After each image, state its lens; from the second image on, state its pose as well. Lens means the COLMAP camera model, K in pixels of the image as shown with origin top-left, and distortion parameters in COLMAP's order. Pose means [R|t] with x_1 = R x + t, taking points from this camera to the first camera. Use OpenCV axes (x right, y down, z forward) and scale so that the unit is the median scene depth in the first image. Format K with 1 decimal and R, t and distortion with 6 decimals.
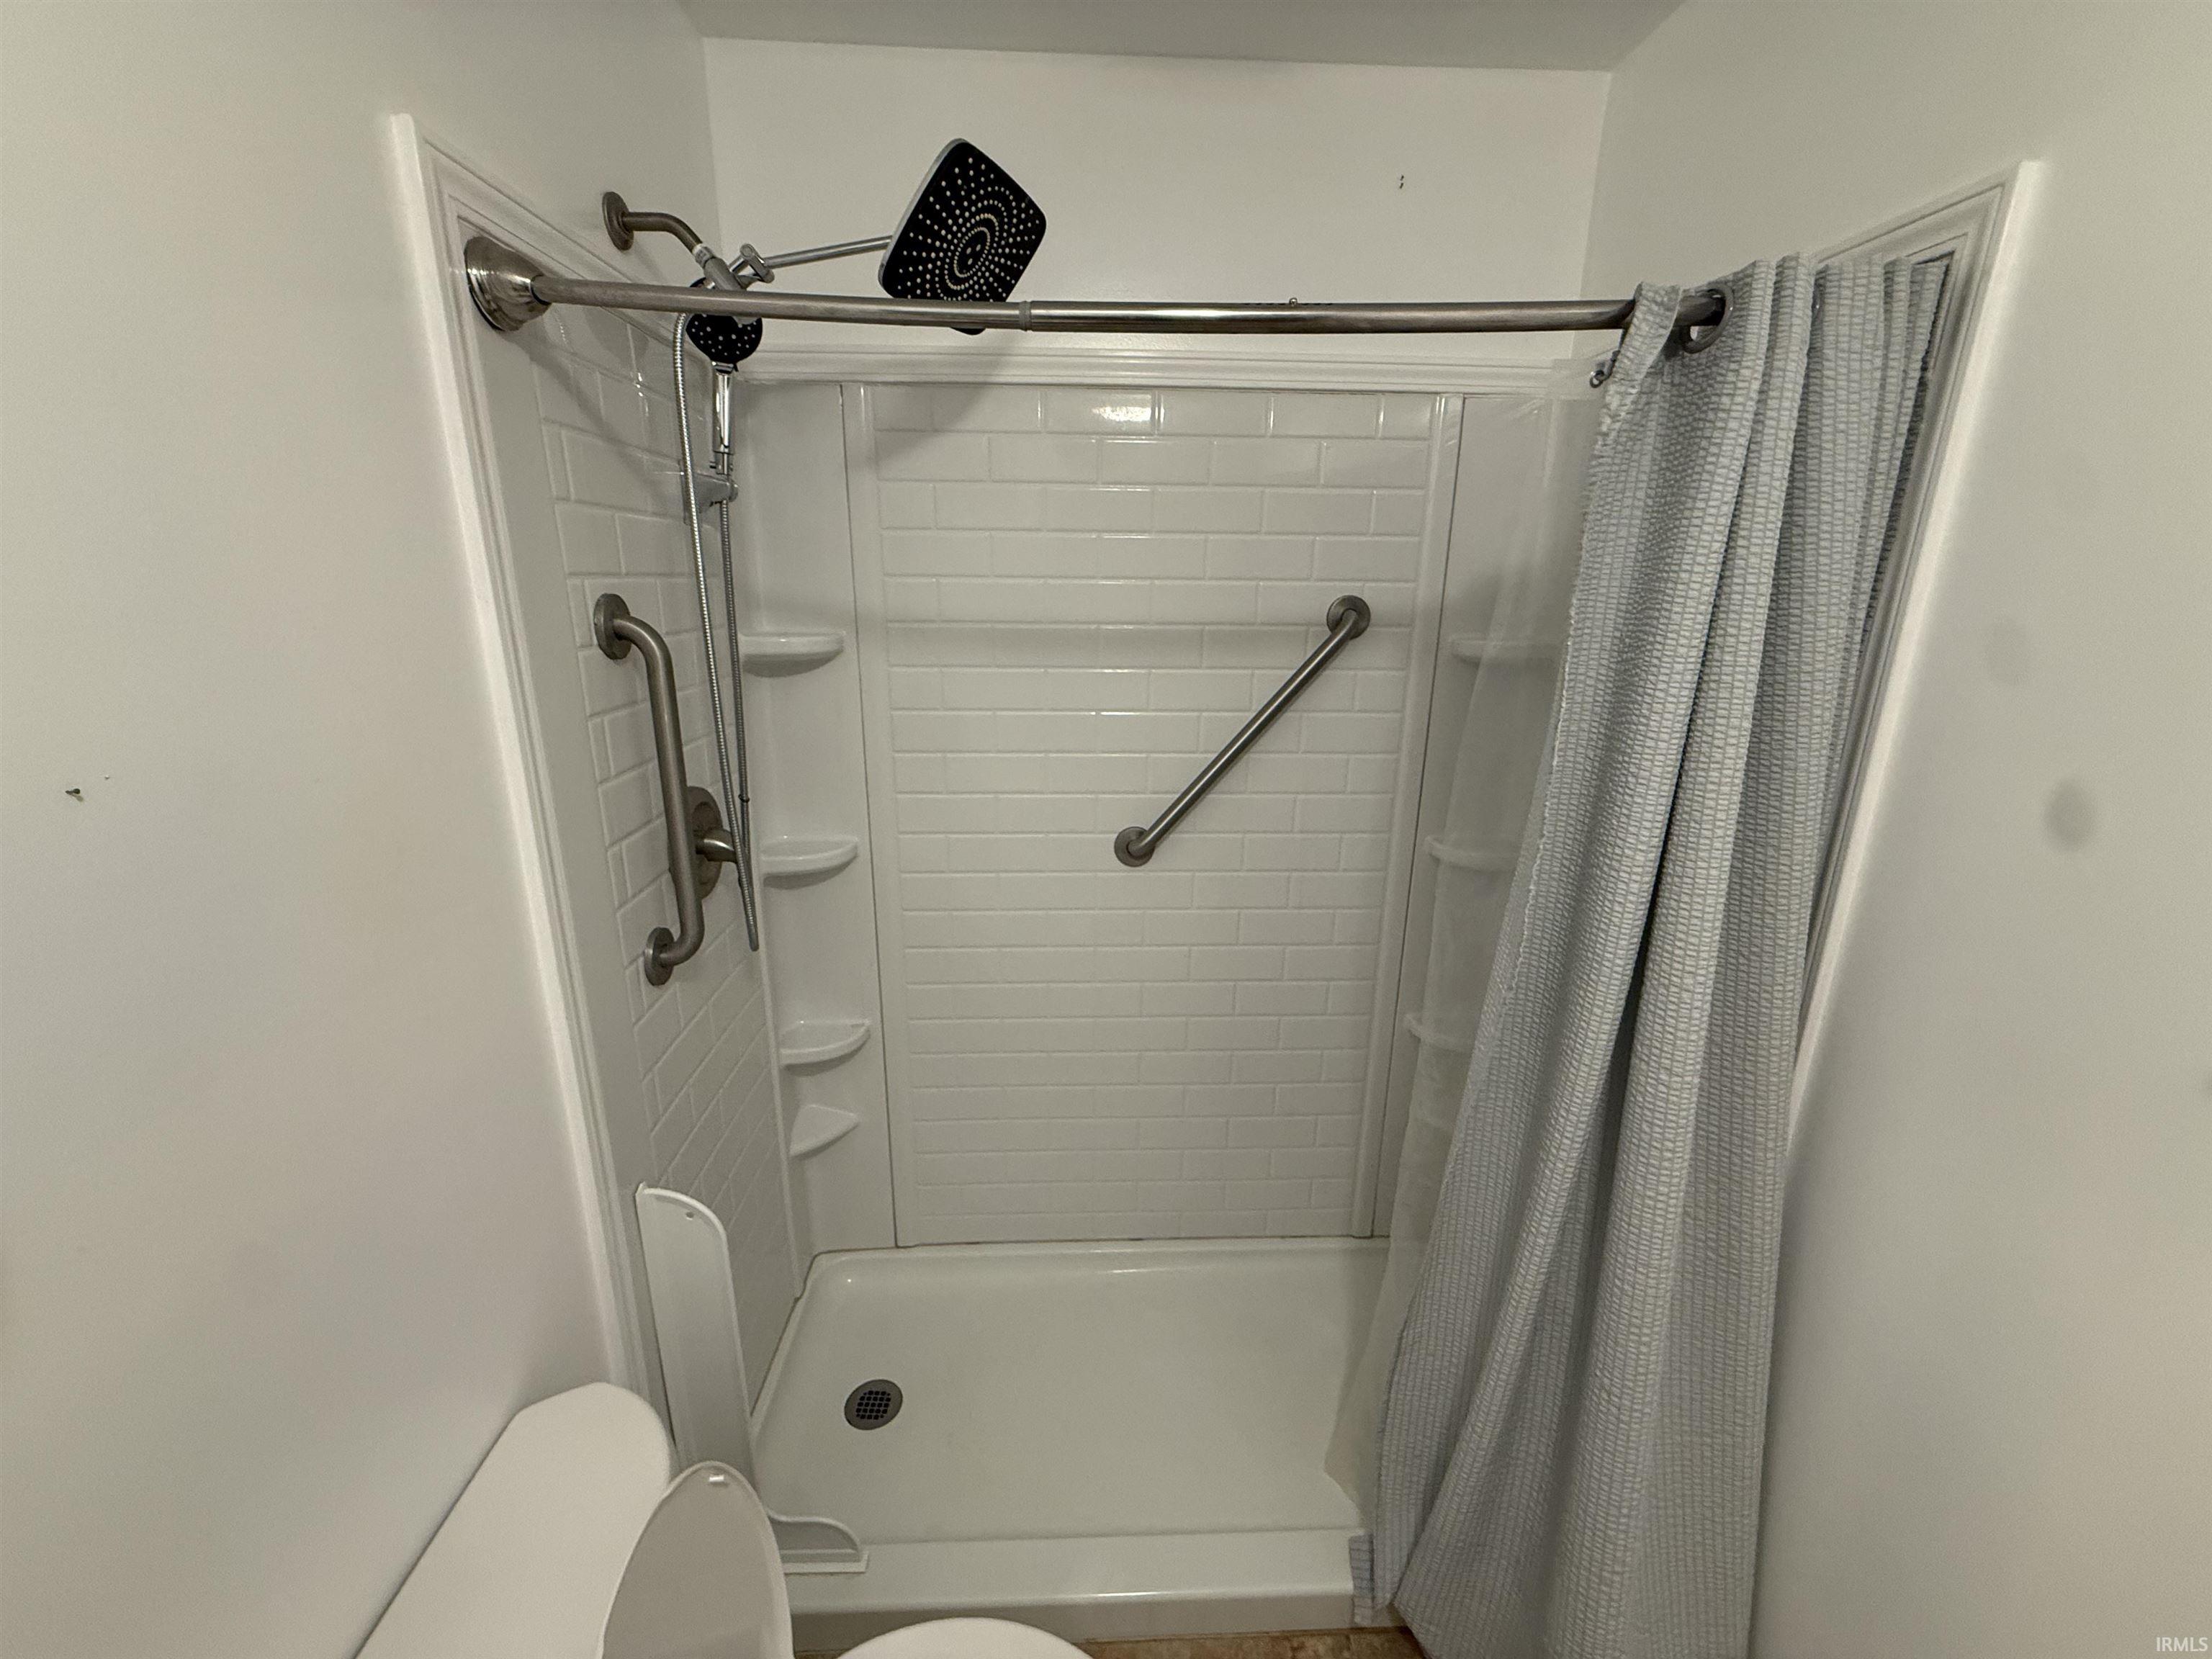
lens RADIAL K [[881.2, 0, 1101.8], [0, 881.2, 825.4], [0, 0, 1]] dist [-0.001072, 0.000242]
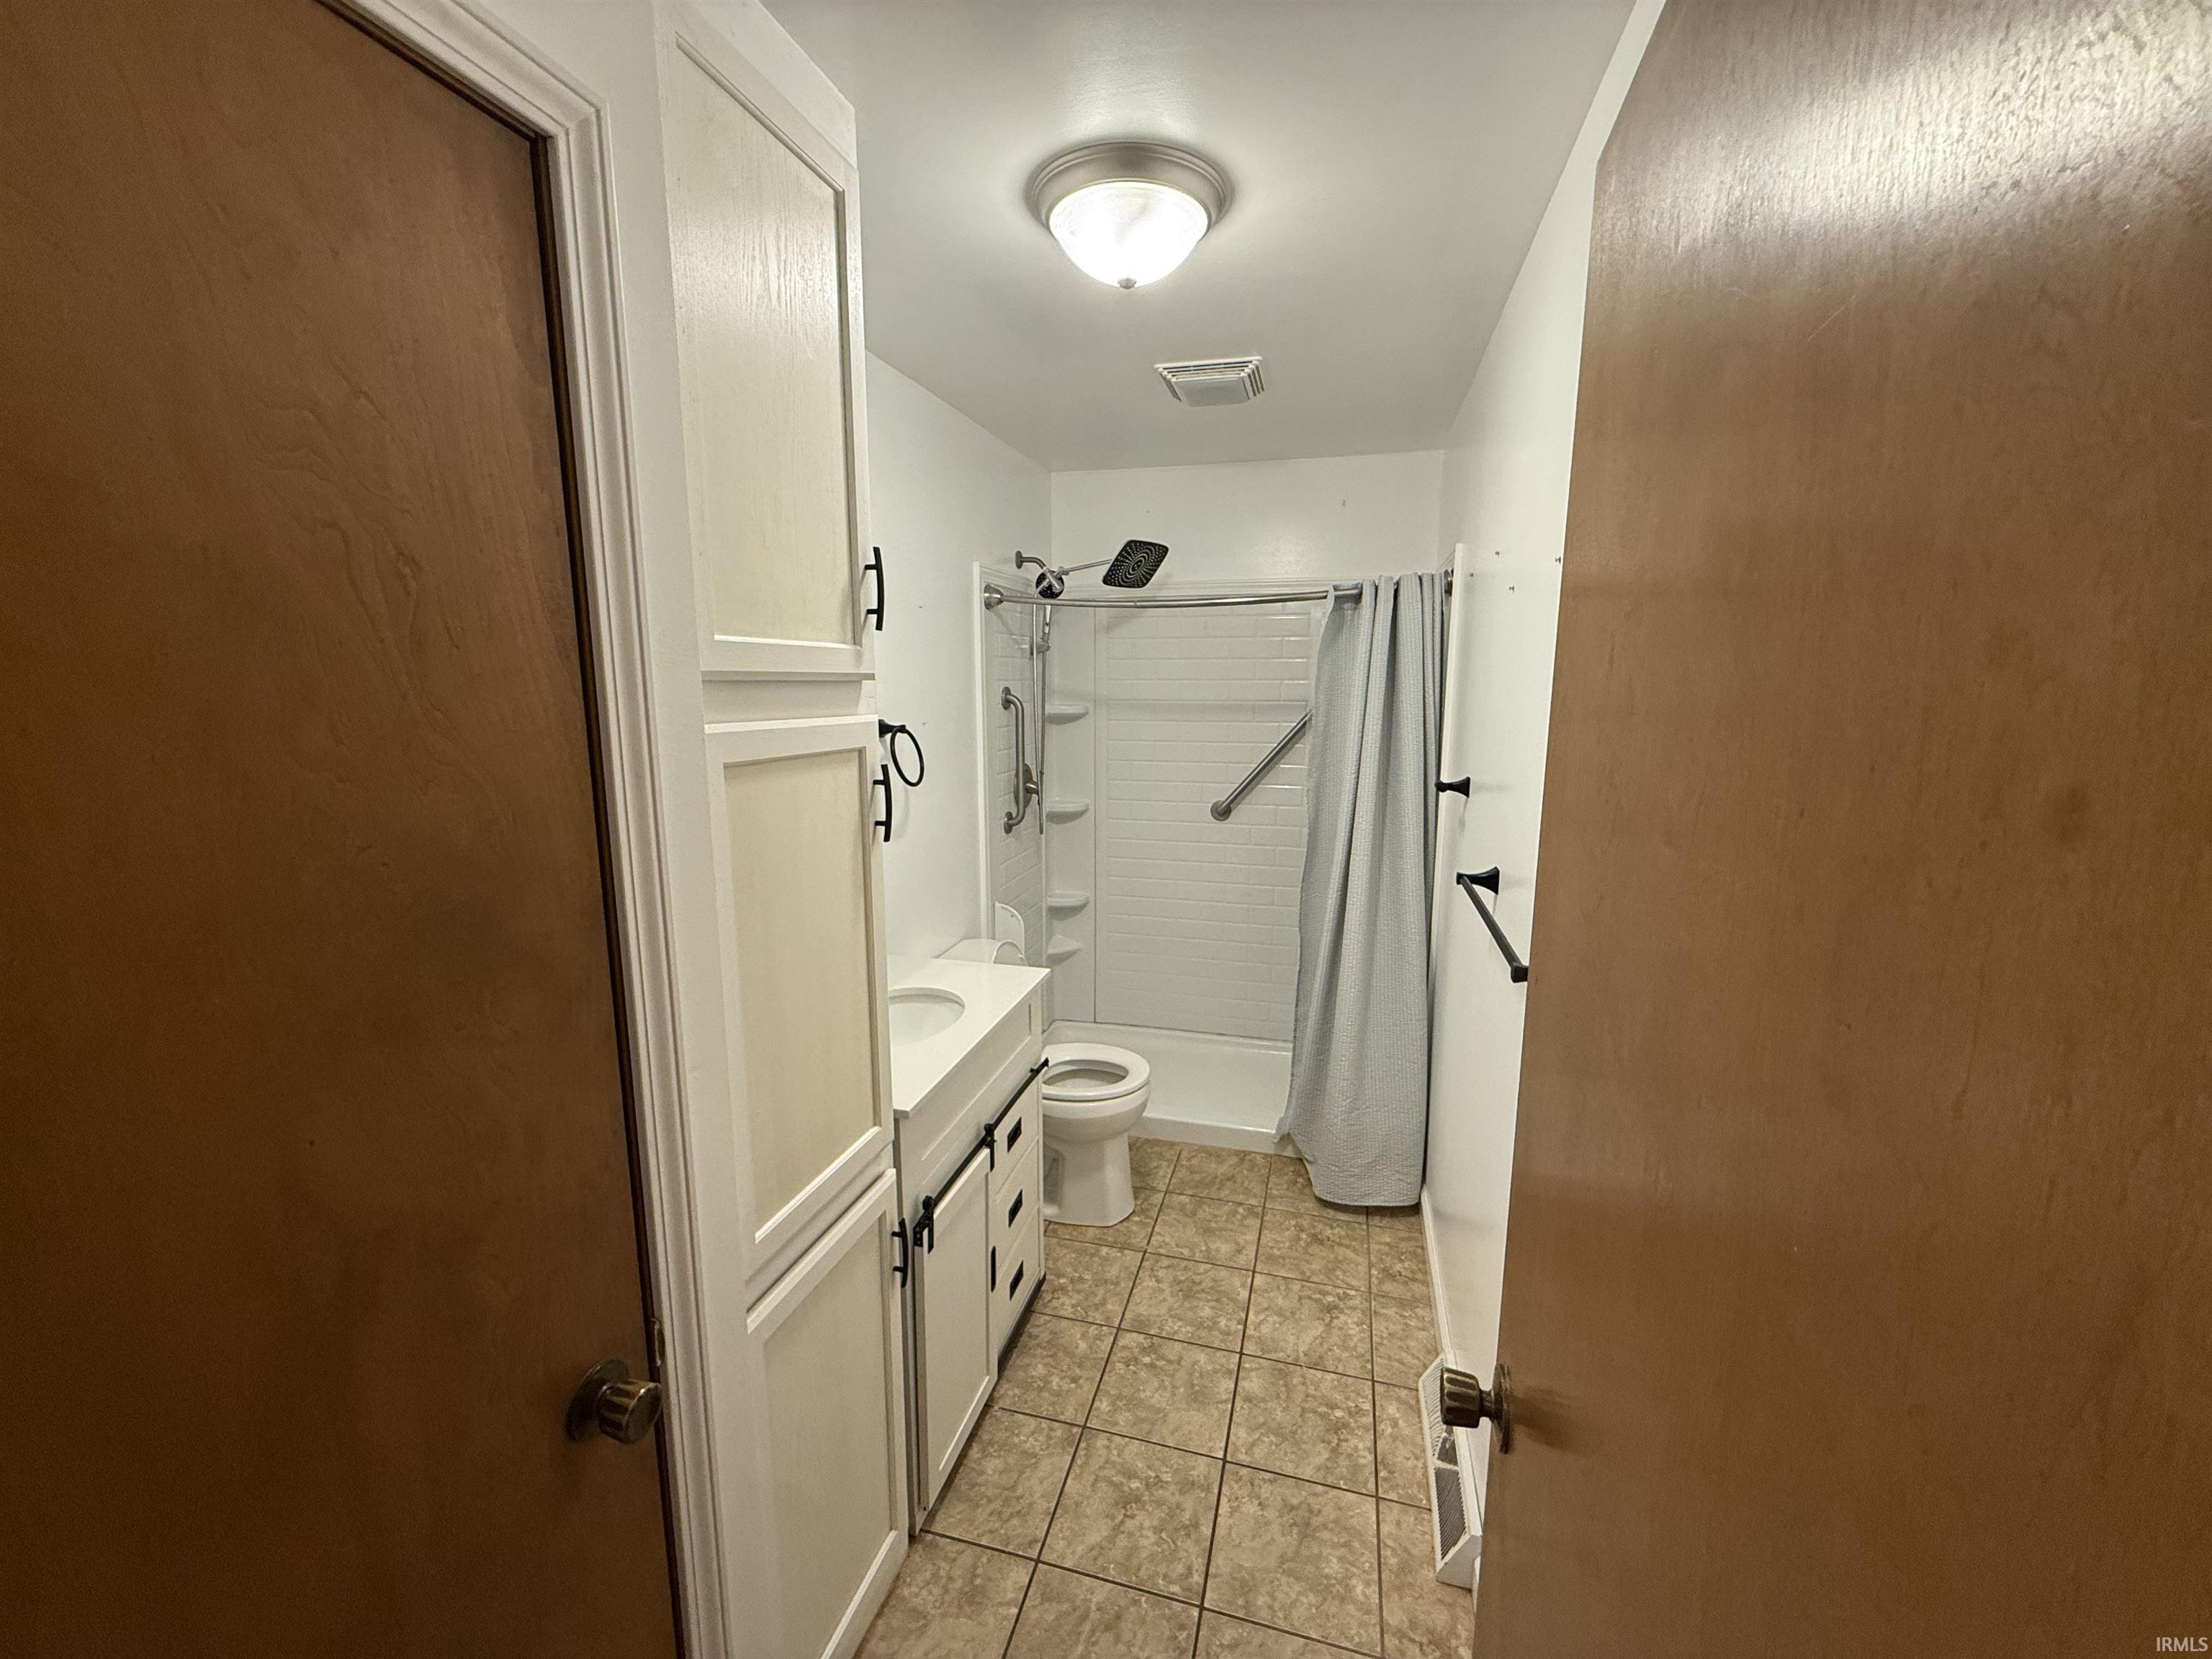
lens RADIAL K [[881.2, 0, 1101.8], [0, 881.2, 825.4], [0, 0, 1]] dist [-0.001072, 0.000242]
pose [[0.953915, 0.038106, -0.297648, 0.536822], [-0.072374, 0.991839, -0.104968, 0.408389], [0.291219, 0.121673, 0.948887, -1.391494]]
